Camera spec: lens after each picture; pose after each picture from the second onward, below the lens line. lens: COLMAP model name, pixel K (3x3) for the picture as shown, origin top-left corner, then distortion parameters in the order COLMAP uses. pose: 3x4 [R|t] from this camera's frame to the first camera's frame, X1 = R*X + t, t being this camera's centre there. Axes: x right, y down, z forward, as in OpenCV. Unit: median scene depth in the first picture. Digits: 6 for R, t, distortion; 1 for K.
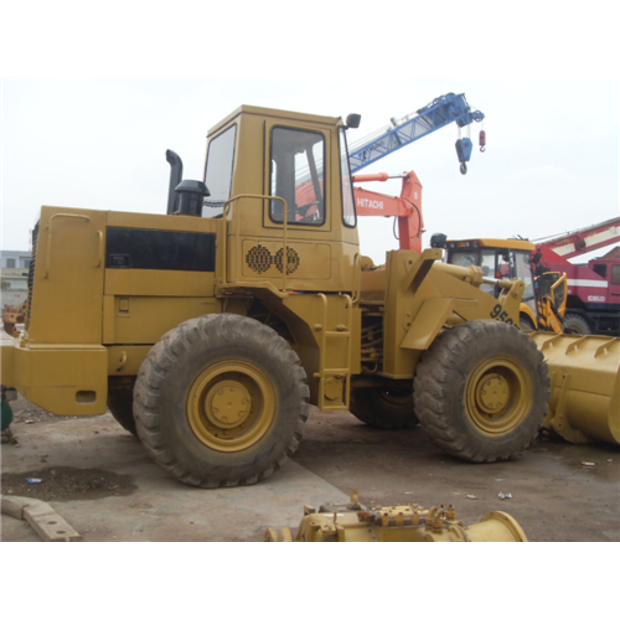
lens RADIAL K [[693.6, 0, 310.0], [0, 693.6, 310.0], [0, 0, 1]] dist [-0.203921, 0.234138]
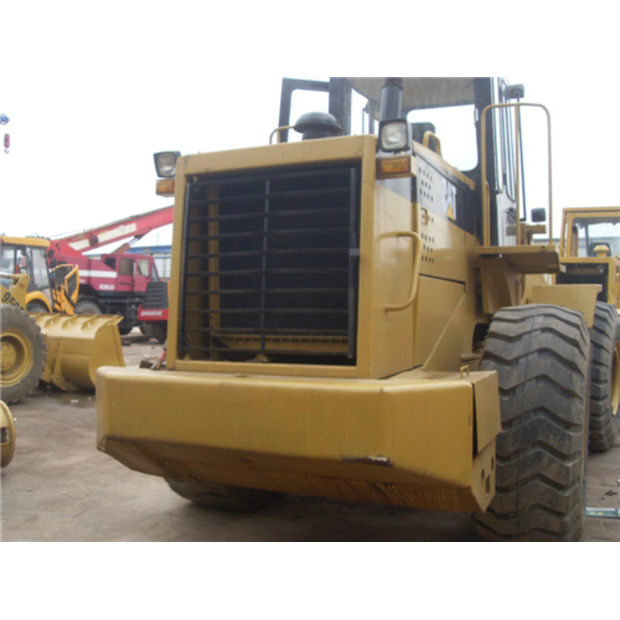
lens RADIAL K [[693.6, 0, 310.0], [0, 693.6, 310.0], [0, 0, 1]] dist [-0.203921, 0.234138]
pose [[0.789969, -0.022694, 0.612726, -0.032679], [0.012315, 0.999700, 0.021150, 0.002884], [-0.613023, -0.009162, 0.790012, -0.202309]]
